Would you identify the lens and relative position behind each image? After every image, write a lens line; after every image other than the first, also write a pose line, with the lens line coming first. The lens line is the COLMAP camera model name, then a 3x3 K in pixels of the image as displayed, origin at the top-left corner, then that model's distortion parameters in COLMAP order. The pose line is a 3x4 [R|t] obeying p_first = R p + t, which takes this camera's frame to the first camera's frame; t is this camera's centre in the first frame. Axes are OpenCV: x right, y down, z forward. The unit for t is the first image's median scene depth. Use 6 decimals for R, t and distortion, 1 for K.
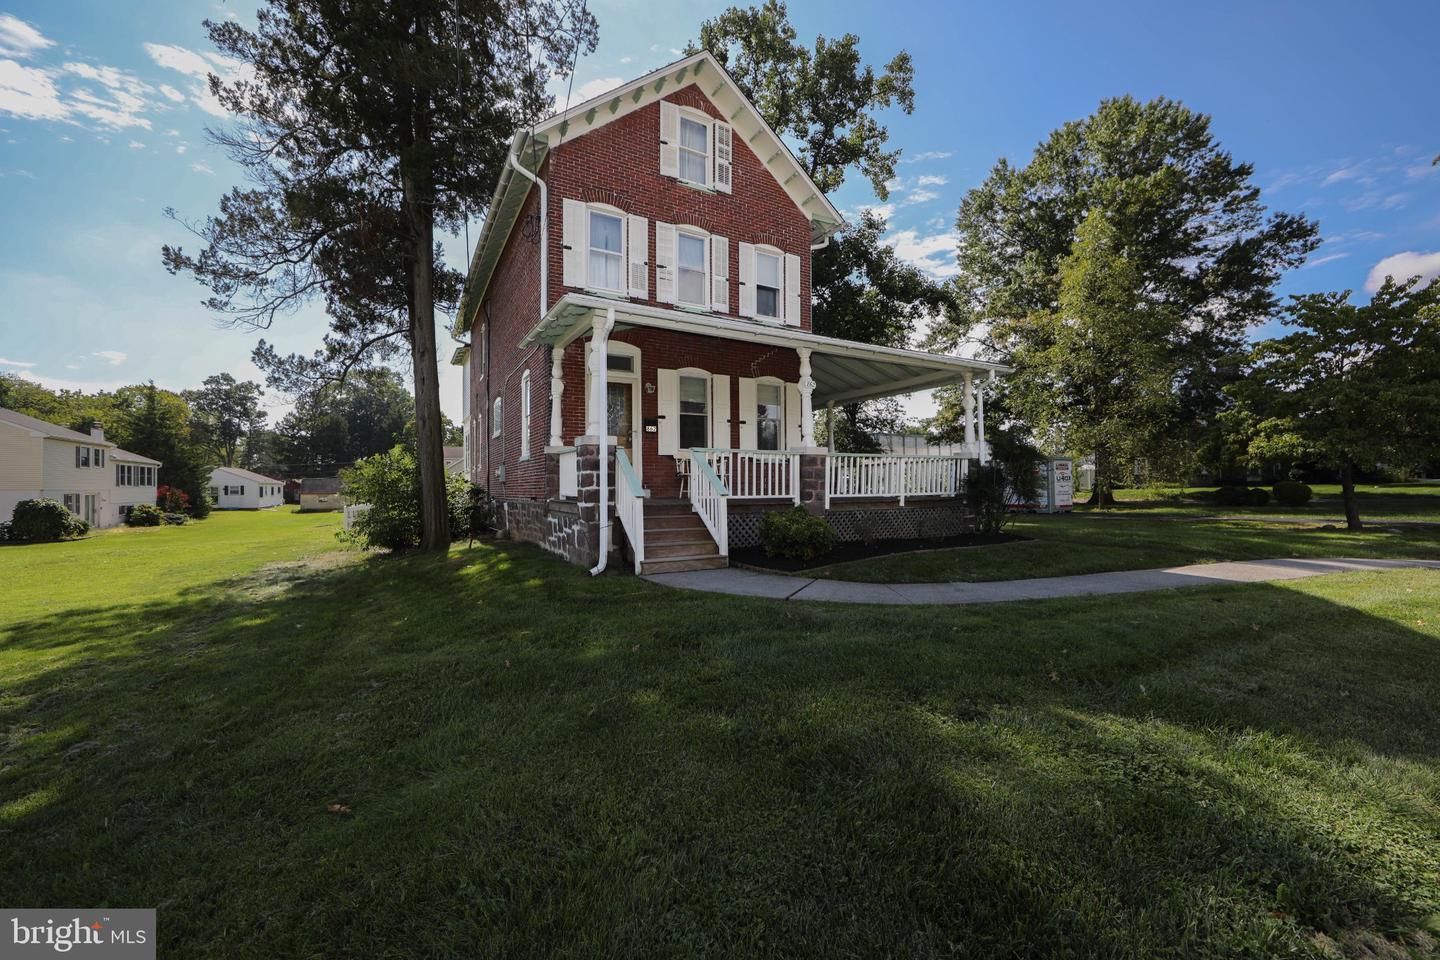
lens RADIAL K [[571.2, 0, 720.0], [0, 571.2, 480.0], [0, 0, 1]] dist [-0.001769, 0.000624]
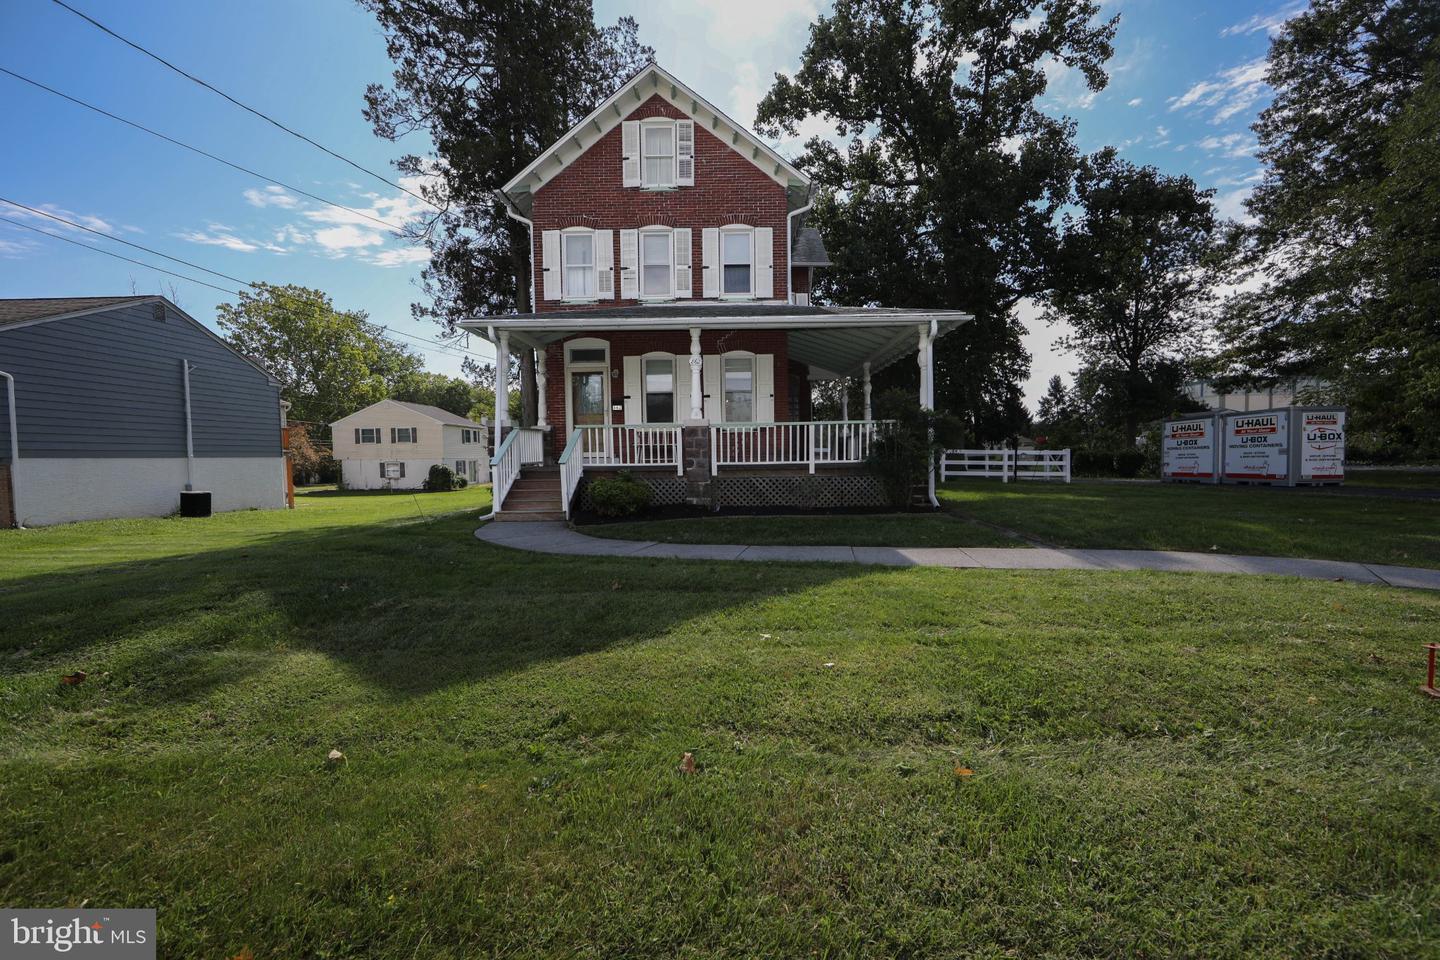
lens RADIAL K [[571.2, 0, 720.0], [0, 571.2, 480.0], [0, 0, 1]] dist [-0.001769, 0.000624]
pose [[0.864431, 0.015499, -0.502513, 0.654815], [0.015129, 0.998270, 0.056814, -0.002283], [0.502525, -0.056715, 0.862701, 0.057659]]
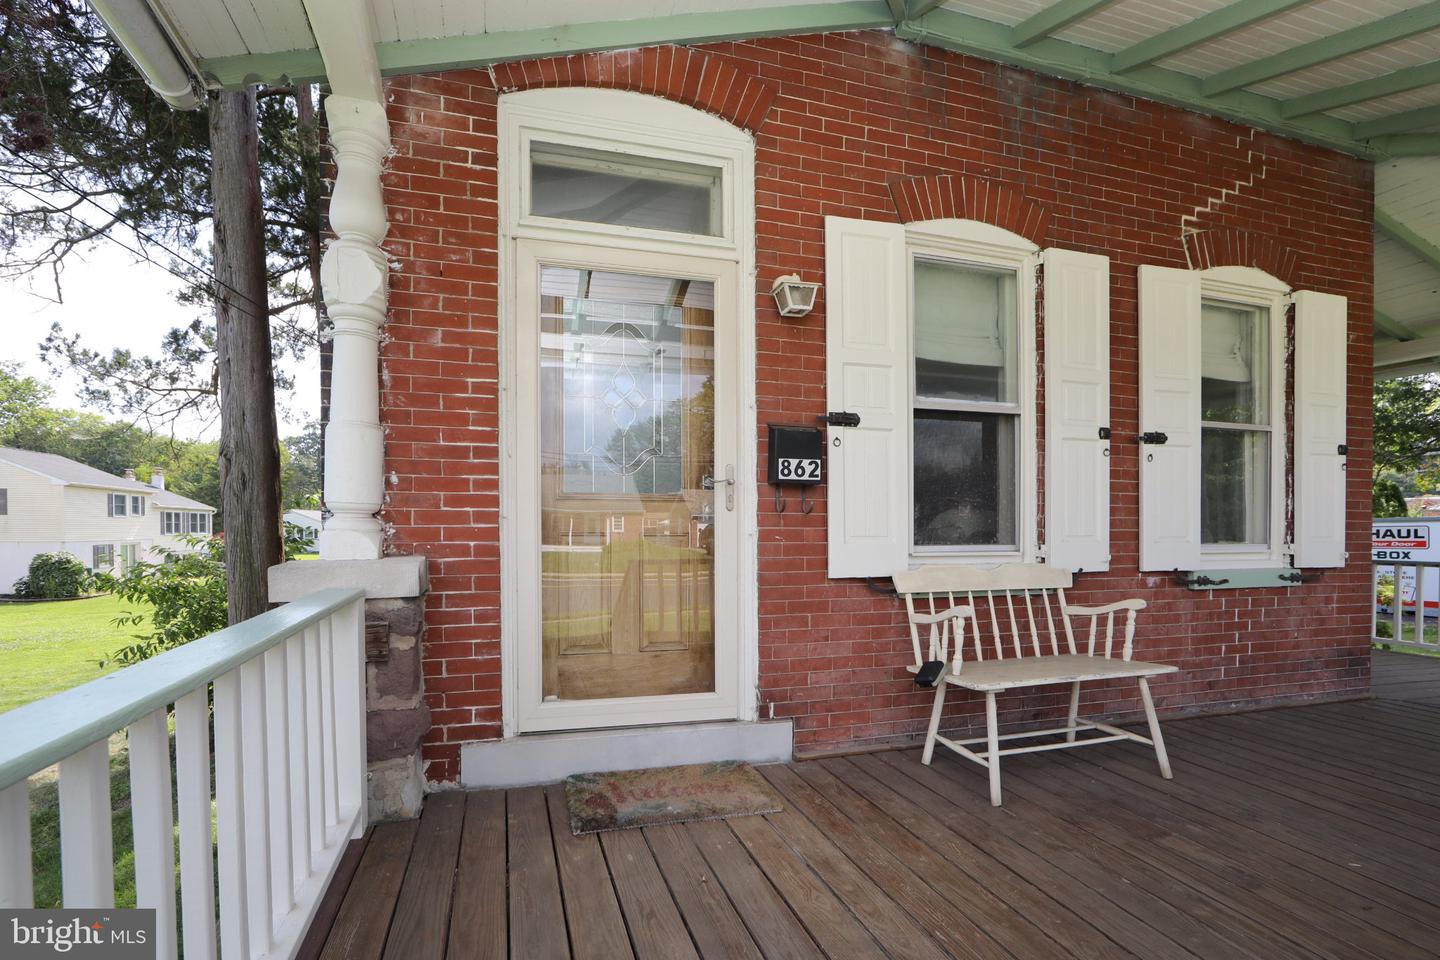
lens RADIAL K [[575.6, 0, 662.9], [0, 575.6, 525.6], [0, 0, 1]] dist [-0.002952, -0.000538]
pose [[0.978473, 0.004941, -0.206316, -0.113691], [-0.001508, 0.999858, 0.016792, -0.067191], [0.206370, -0.016119, 0.978341, 0.728499]]
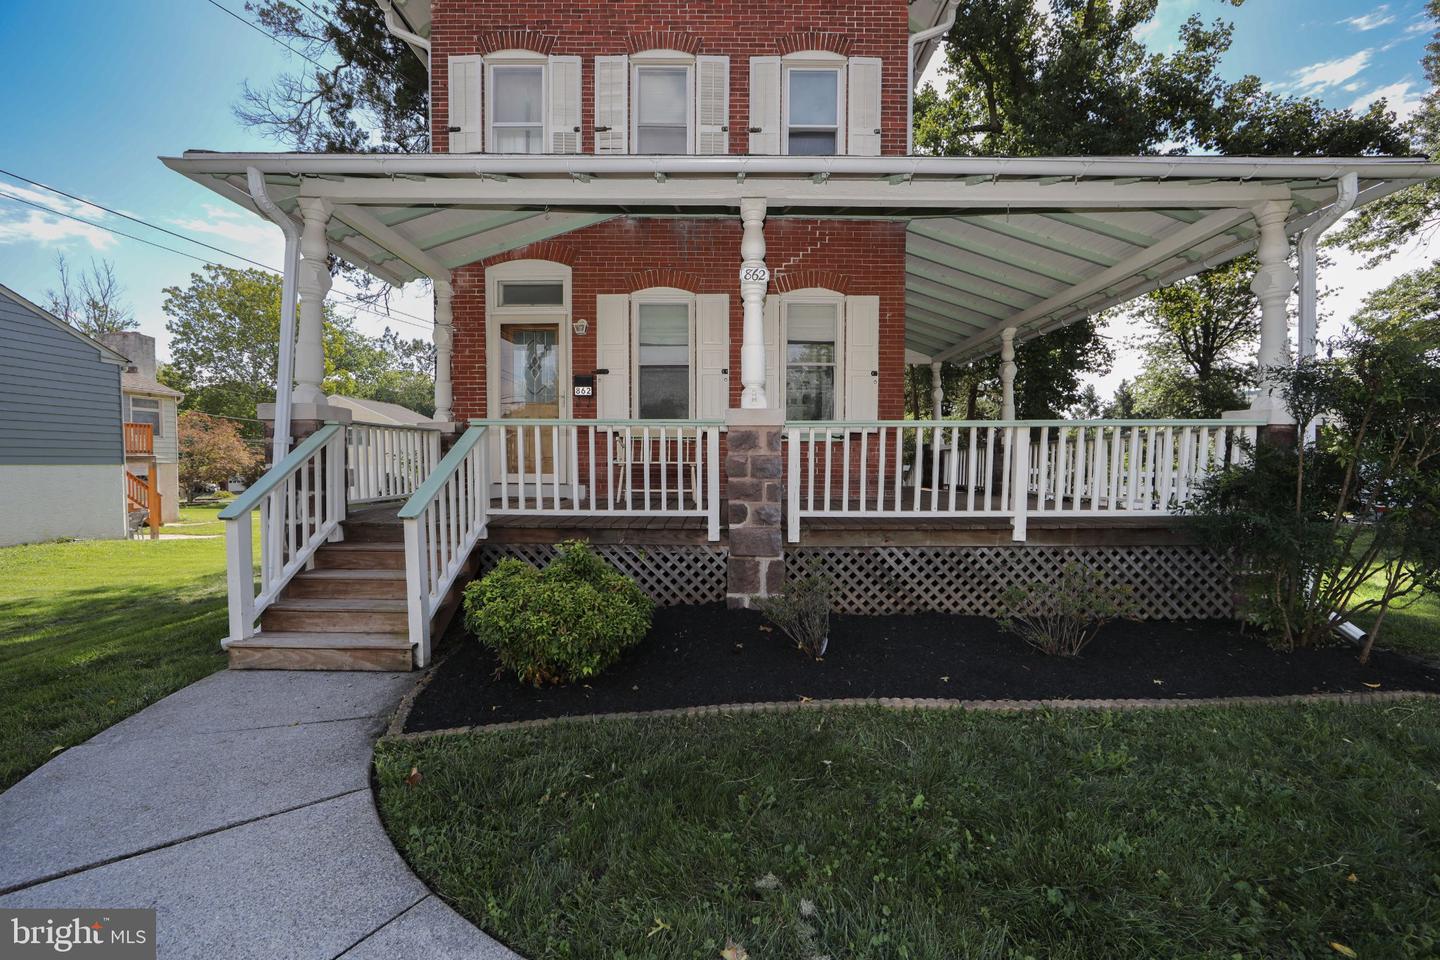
lens RADIAL K [[571.2, 0, 720.0], [0, 571.2, 480.0], [0, 0, 1]] dist [-0.001769, 0.000624]
pose [[0.869992, 0.023523, -0.492505, 0.320556], [-0.001688, 0.998998, 0.044731, -0.018158], [0.493064, -0.038084, 0.869159, 0.498386]]
